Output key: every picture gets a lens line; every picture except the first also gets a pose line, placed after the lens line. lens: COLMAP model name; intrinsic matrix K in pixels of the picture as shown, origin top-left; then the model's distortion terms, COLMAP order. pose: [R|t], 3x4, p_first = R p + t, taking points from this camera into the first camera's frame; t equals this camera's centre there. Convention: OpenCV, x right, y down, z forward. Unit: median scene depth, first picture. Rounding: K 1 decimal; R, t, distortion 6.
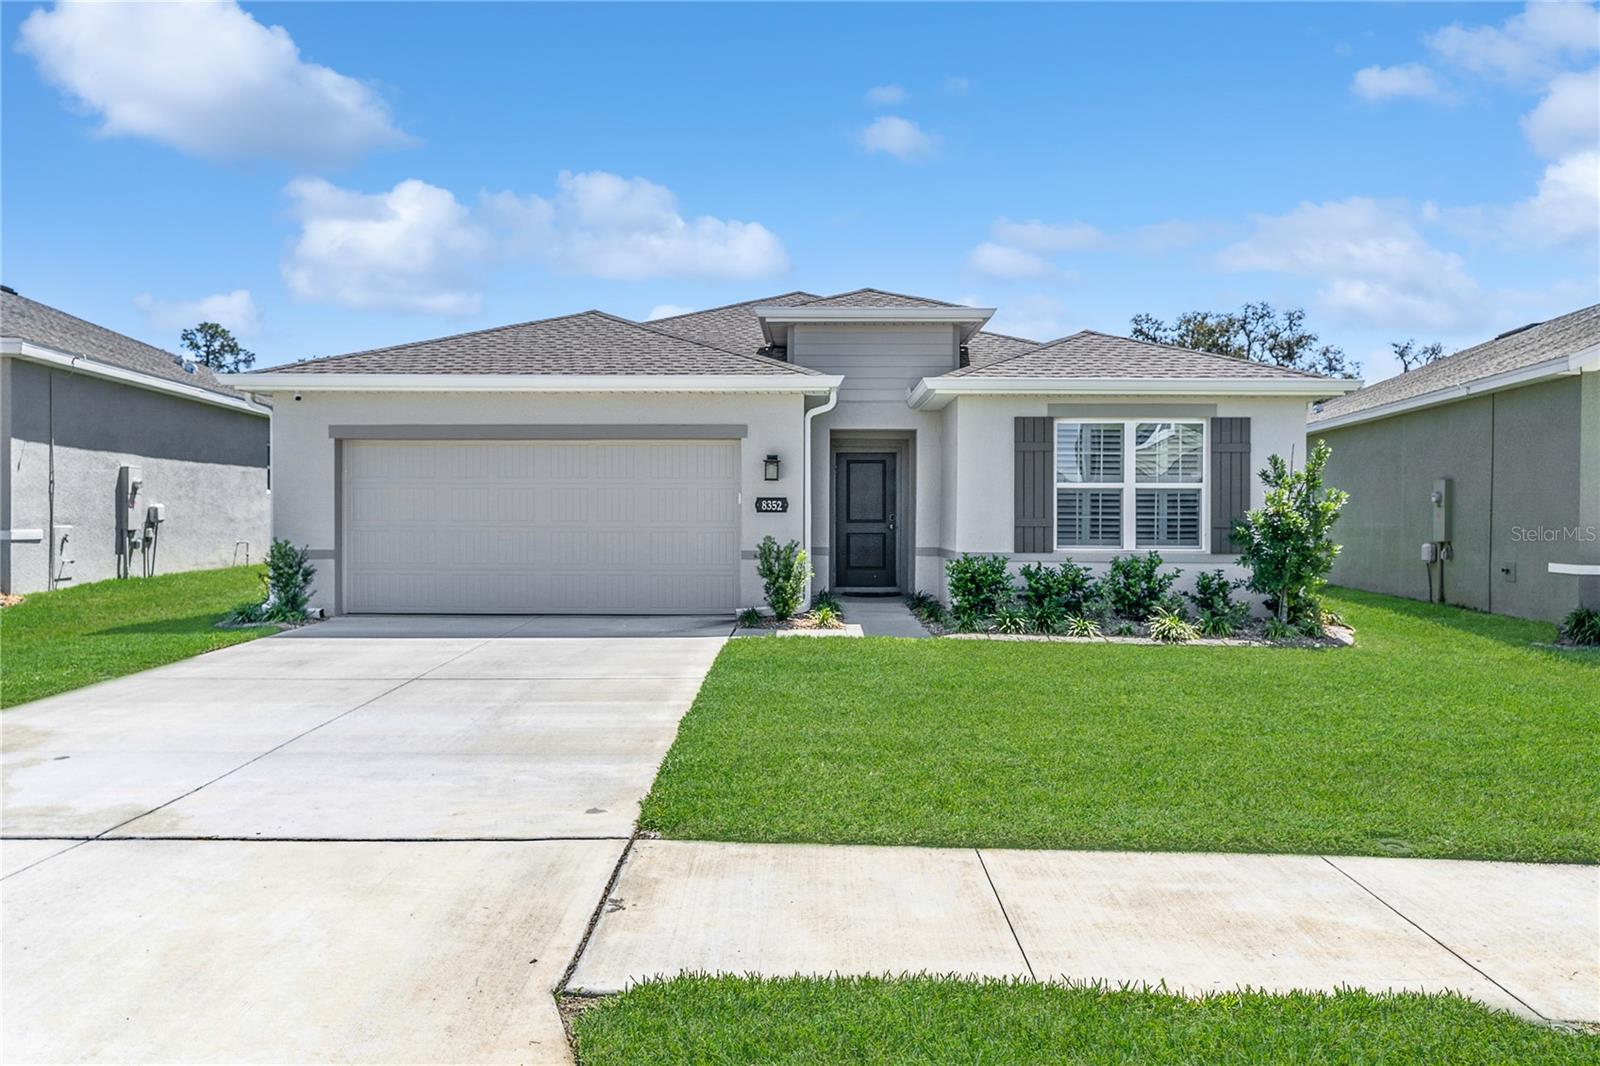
lens RADIAL K [[1042.4, 0, 880.5], [0, 1042.4, 563.7], [0, 0, 1]] dist [0.006070, -0.002408]
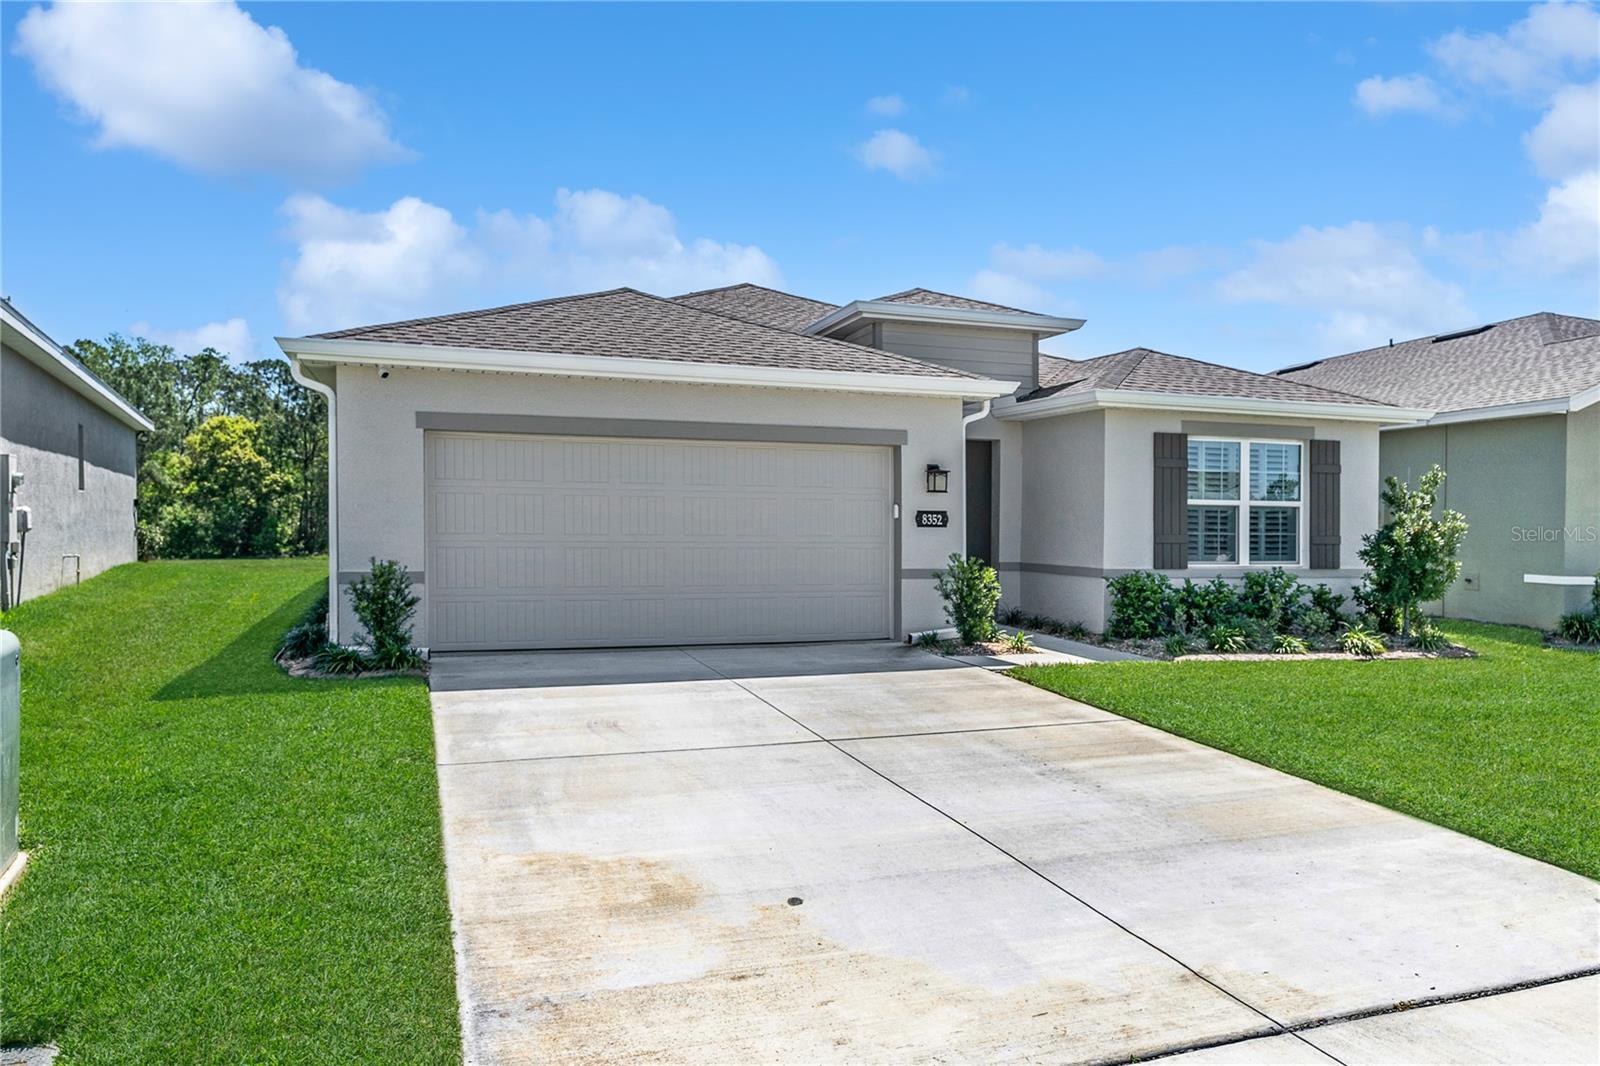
lens RADIAL K [[1028.4, 0, 801.6], [0, 1028.4, 566.8], [0, 0, 1]] dist [0.000463, 0.000891]
pose [[0.945216, -0.006925, 0.326372, -0.482429], [0.005991, 0.999975, 0.003868, -0.017762], [-0.326390, -0.001701, 0.945234, 0.176155]]
